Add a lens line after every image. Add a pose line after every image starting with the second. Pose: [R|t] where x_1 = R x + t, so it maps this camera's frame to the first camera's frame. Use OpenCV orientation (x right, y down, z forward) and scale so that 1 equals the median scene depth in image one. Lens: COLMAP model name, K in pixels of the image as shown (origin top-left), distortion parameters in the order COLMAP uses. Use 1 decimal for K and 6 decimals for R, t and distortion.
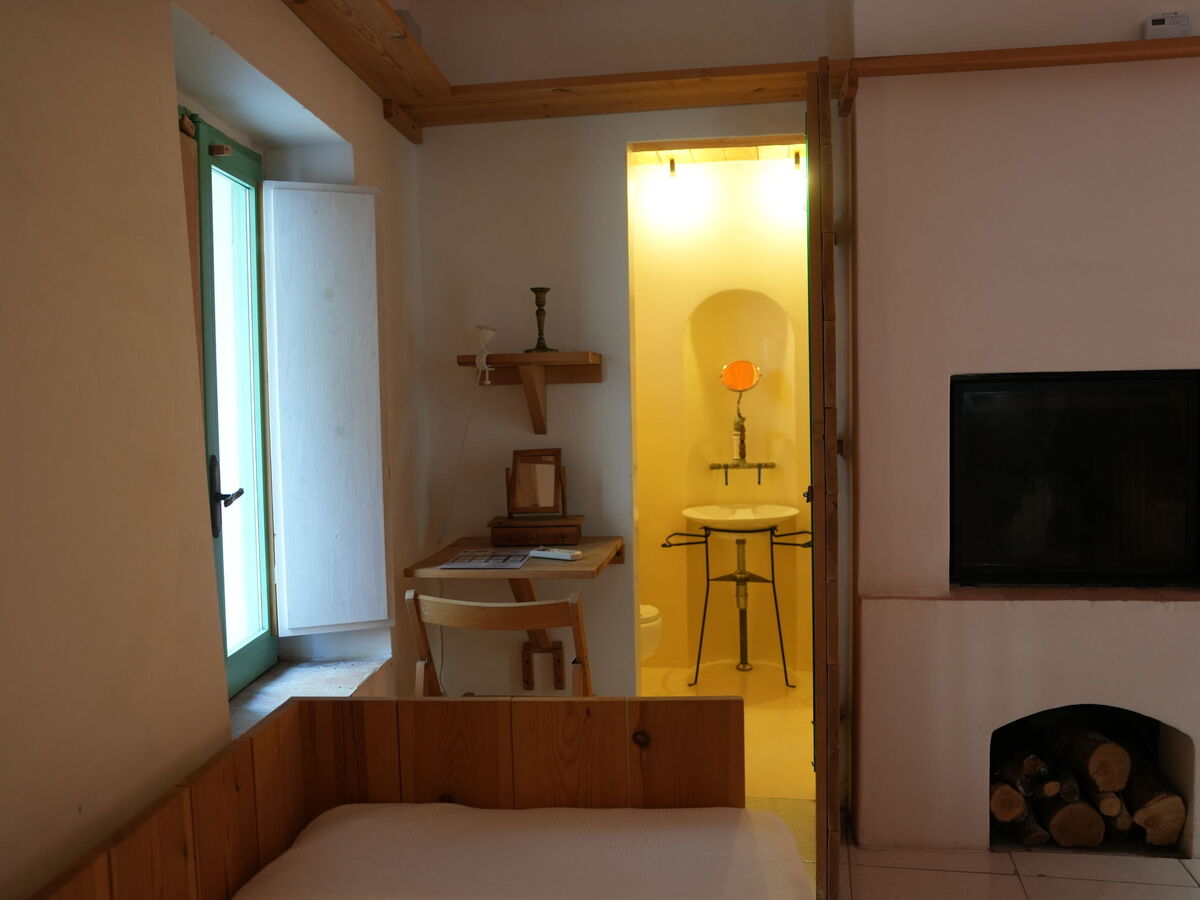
lens RADIAL K [[976.6, 0, 600.0], [0, 976.6, 450.0], [0, 0, 1]] dist [-0.104114, 0.087555]
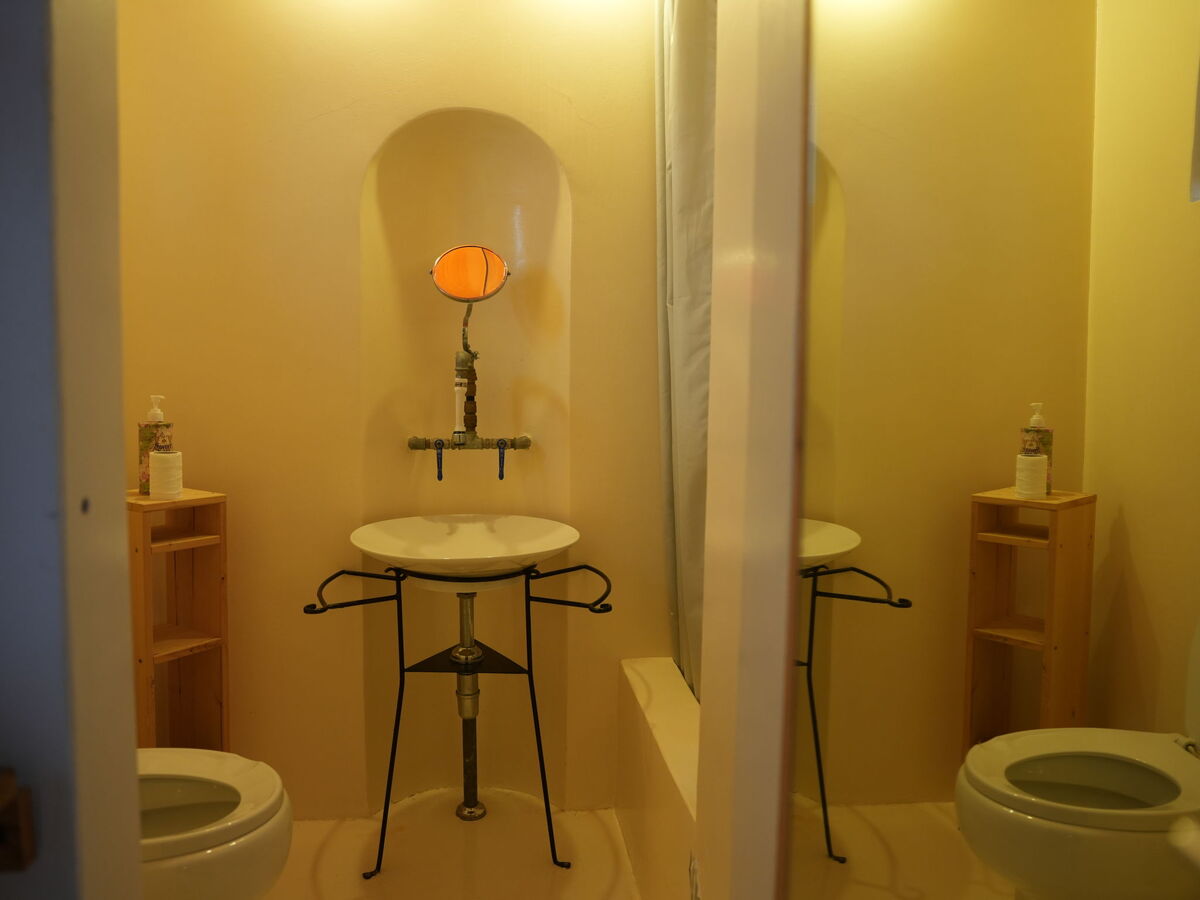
lens RADIAL K [[926.7, 0, 600.9], [0, 926.7, 453.6], [0, 0, 1]] dist [-0.120741, 0.096673]
pose [[0.955315, 0.006692, 0.295512, 0.068589], [-0.021301, 0.998703, 0.046243, -0.003435], [-0.294820, -0.050471, 0.954219, 0.522861]]
